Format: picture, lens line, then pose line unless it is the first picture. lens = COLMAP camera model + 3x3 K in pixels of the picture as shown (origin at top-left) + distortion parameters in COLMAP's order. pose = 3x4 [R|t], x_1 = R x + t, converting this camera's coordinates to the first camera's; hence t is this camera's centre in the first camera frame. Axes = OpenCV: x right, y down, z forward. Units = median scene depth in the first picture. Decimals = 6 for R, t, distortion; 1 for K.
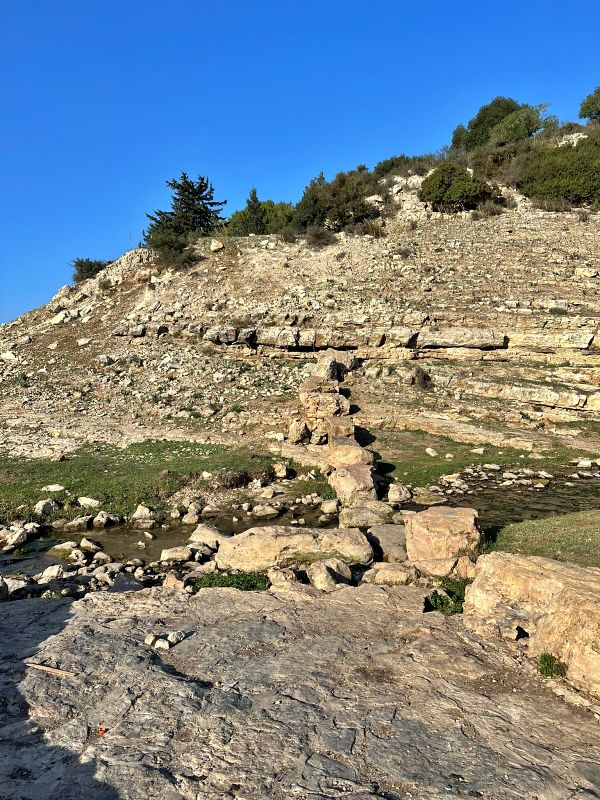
lens RADIAL K [[605.1, 0, 299.3], [0, 605.1, 398.4], [0, 0, 1]] dist [0.010265, 0.000943]
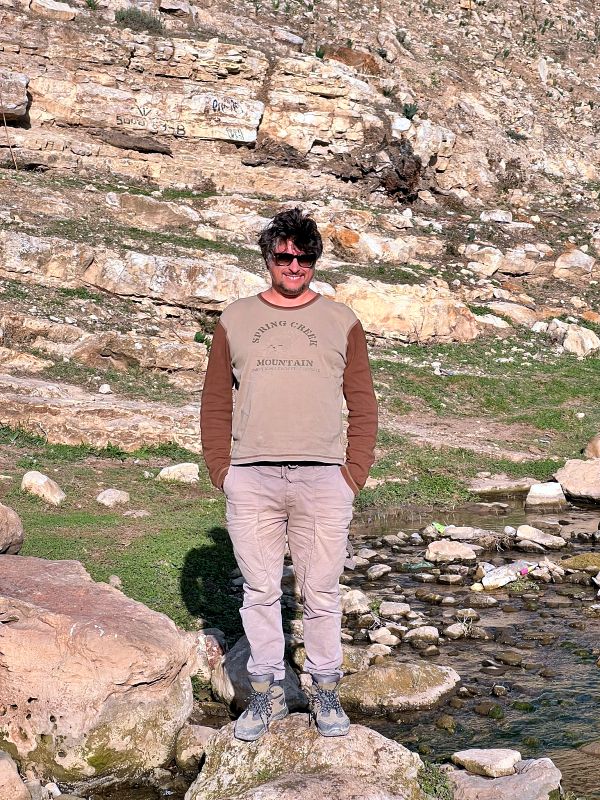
lens RADIAL K [[1799.2, 0, 299.9], [0, 1799.2, 400.3], [0, 0, 1]] dist [0.036853, 0.000000]
pose [[0.757952, -0.025882, 0.651797, -0.133124], [0.001604, 0.999283, 0.037815, 0.017310], [-0.652308, -0.027616, 0.757451, 0.256270]]
